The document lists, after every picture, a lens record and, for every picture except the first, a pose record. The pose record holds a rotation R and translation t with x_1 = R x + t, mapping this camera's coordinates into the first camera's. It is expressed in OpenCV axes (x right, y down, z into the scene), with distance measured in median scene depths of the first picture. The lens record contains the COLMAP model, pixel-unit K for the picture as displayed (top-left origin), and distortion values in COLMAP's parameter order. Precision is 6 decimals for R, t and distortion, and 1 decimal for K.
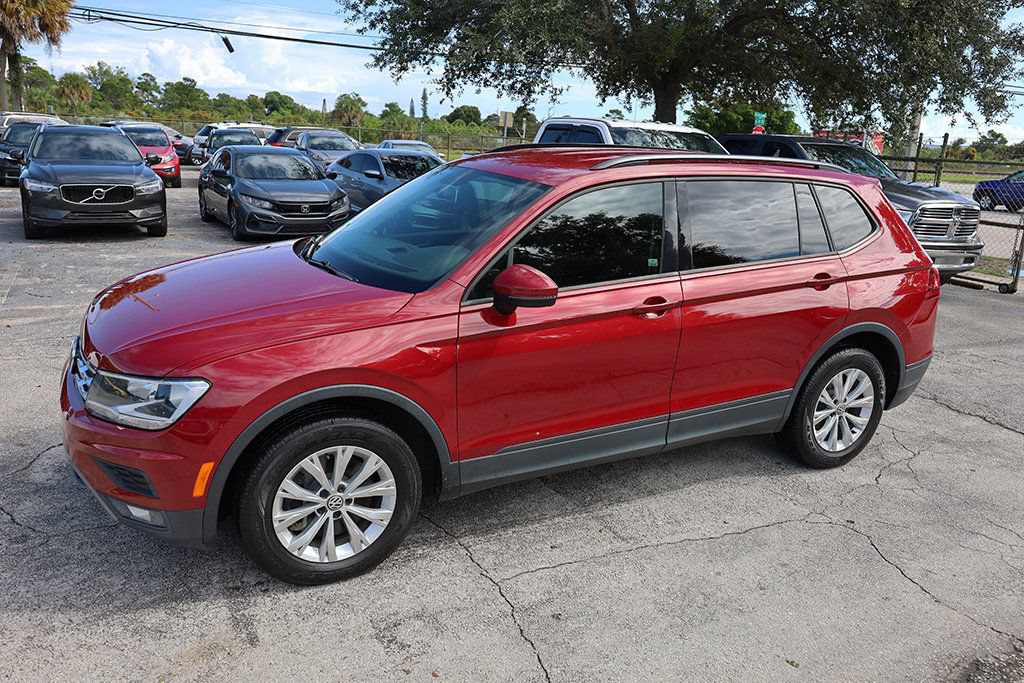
lens RADIAL K [[780.7, 0, 515.8], [0, 780.7, 342.7], [0, 0, 1]] dist [0.006239, -0.004966]
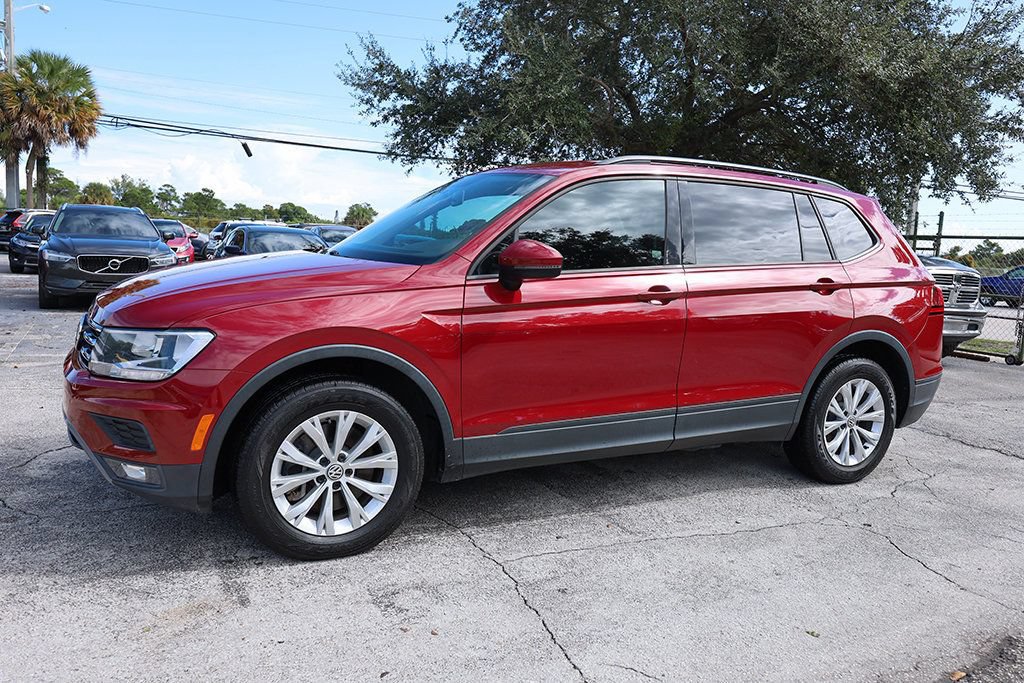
lens RADIAL K [[780.7, 0, 513.9], [0, 780.7, 341.8], [0, 0, 1]] dist [0.006239, -0.004966]
pose [[0.999951, 0.004085, -0.009070, 0.000198], [-0.005281, 0.990684, -0.136077, 0.134301], [0.008430, 0.136118, 0.990657, 0.010307]]
